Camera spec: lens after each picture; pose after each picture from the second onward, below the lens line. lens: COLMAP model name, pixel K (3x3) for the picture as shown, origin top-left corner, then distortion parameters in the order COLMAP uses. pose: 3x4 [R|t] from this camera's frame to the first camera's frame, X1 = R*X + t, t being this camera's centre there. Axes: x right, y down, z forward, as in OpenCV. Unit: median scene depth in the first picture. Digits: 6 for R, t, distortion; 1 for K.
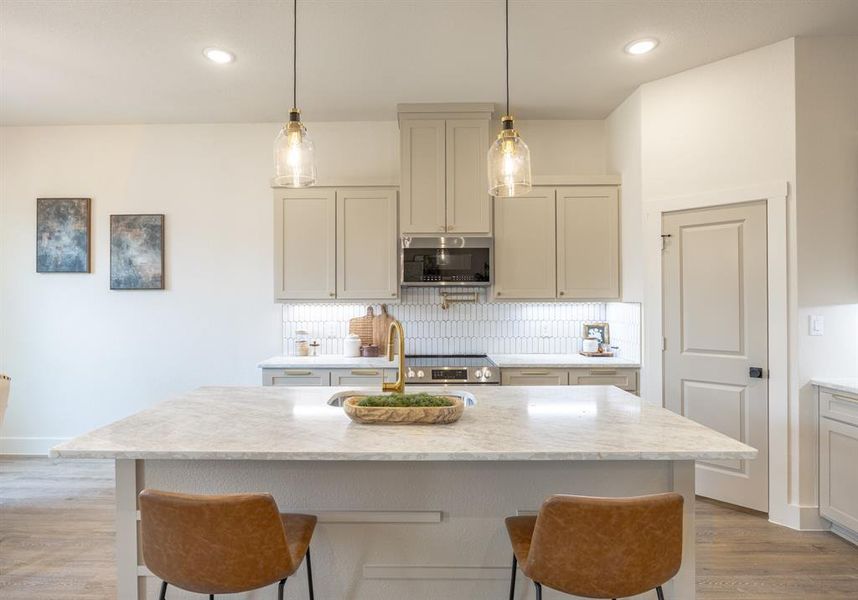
lens RADIAL K [[456.2, 0, 406.9], [0, 456.2, 300.2], [0, 0, 1]] dist [-0.013224, 0.000269]
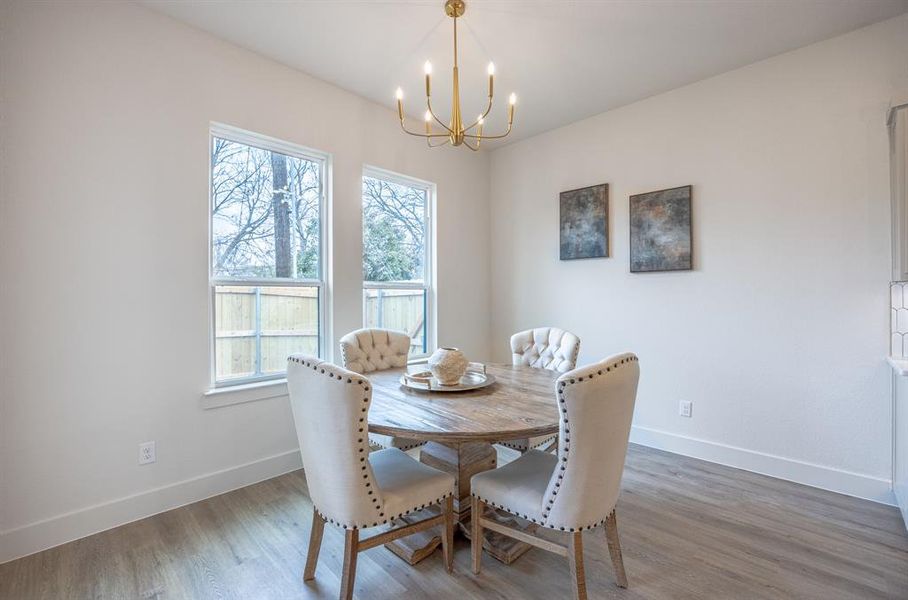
lens RADIAL K [[387.5, 0, 456.6], [0, 387.5, 296.1], [0, 0, 1]] dist [-0.020445, -0.000562]
pose [[0.731604, -0.002399, -0.681725, -0.373354], [0.004328, 0.999990, 0.001126, 0.025906], [0.681716, -0.003774, 0.731607, 0.141582]]
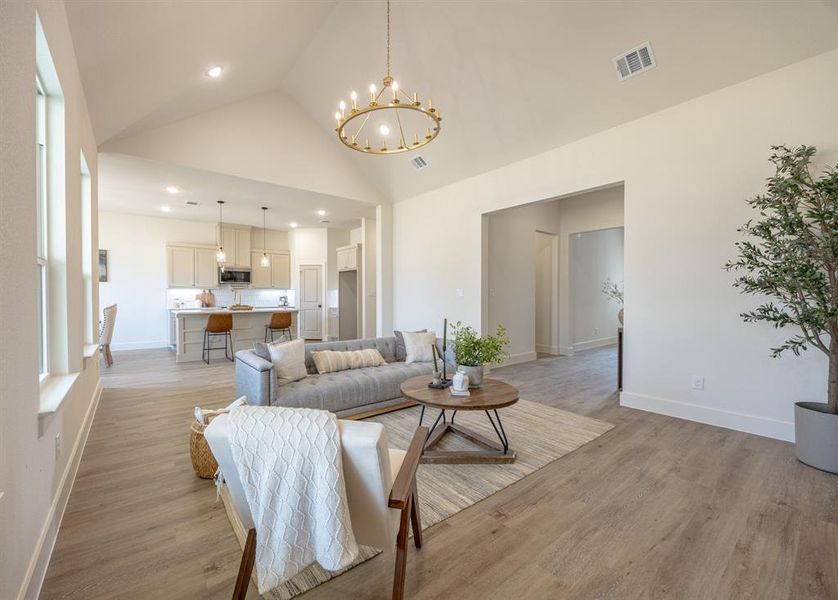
lens RADIAL K [[341.5, 0, 384.0], [0, 341.5, 300.7], [0, 0, 1]] dist [-0.000427, -0.000041]
pose [[0.792848, -0.003392, 0.609410, -0.491012], [-0.004193, 0.999930, 0.011021, 0.052266], [-0.609405, -0.011294, 0.792778, -1.346998]]
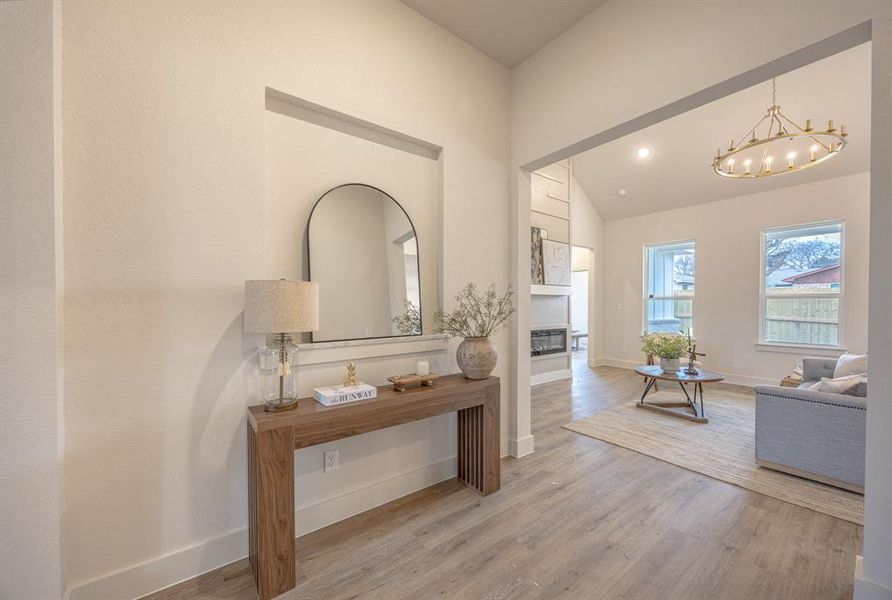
lens RADIAL K [[349.5, 0, 449.1], [0, 349.5, 311.2], [0, 0, 1]] dist [-0.001672, 0.000232]
pose [[-0.779786, 0.013289, -0.625906, 1.207364], [0.005378, 0.999880, 0.014528, 0.026122], [0.626024, 0.007962, -0.779764, -0.523828]]
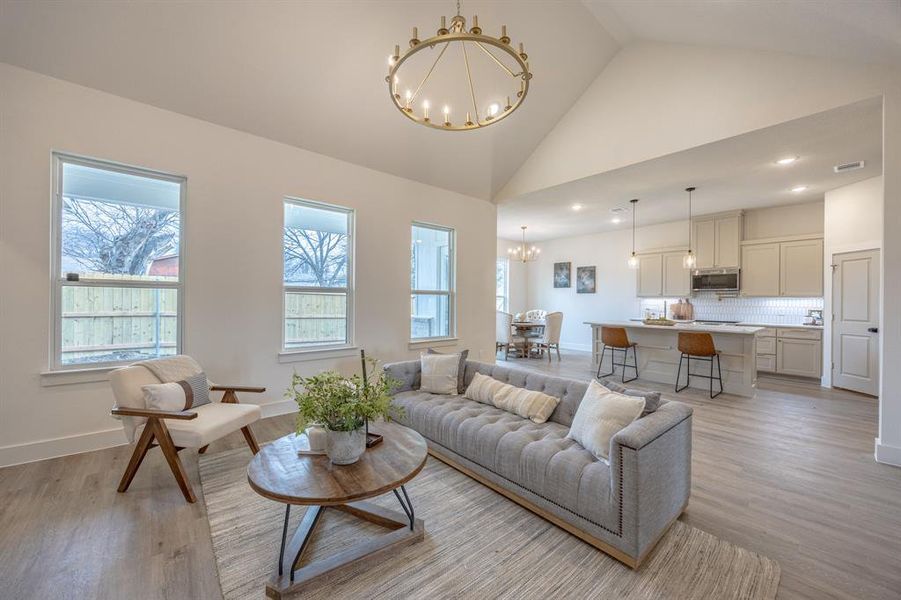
lens RADIAL K [[343.5, 0, 450.4], [0, 343.5, 302.7], [0, 0, 1]] dist [-0.006742, 0.001896]
pose [[0.668148, 0.014531, -0.743887, 0.458814], [-0.009249, 0.999894, 0.011224, 0.022425], [0.743971, -0.000619, 0.668212, -1.111859]]
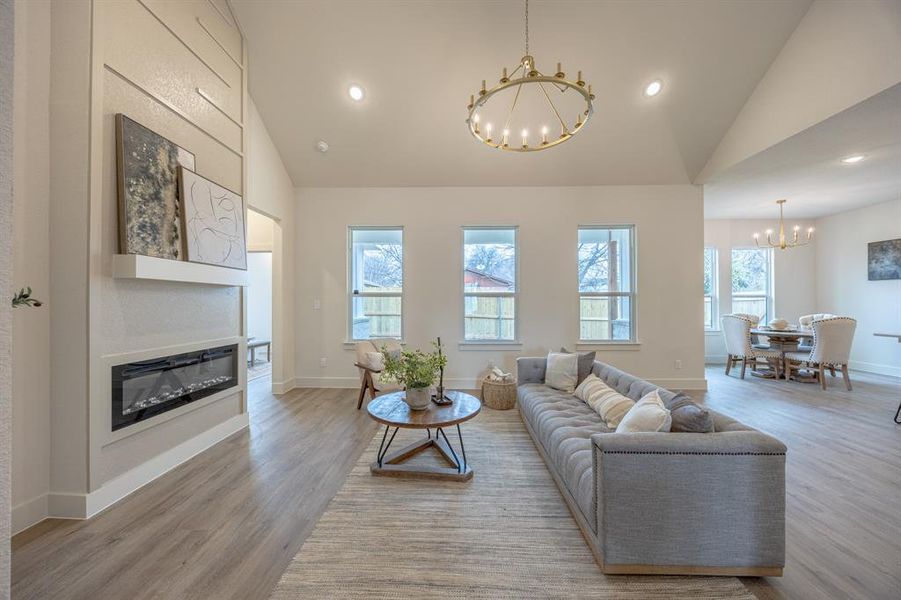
lens RADIAL K [[343.5, 0, 453.2], [0, 343.5, 301.3], [0, 0, 1]] dist [-0.006742, 0.001896]
pose [[-0.001052, -0.001109, -0.999999, 0.708169], [0.005127, 0.999986, -0.001114, 0.023904], [0.999986, -0.005129, -0.001046, -0.852407]]
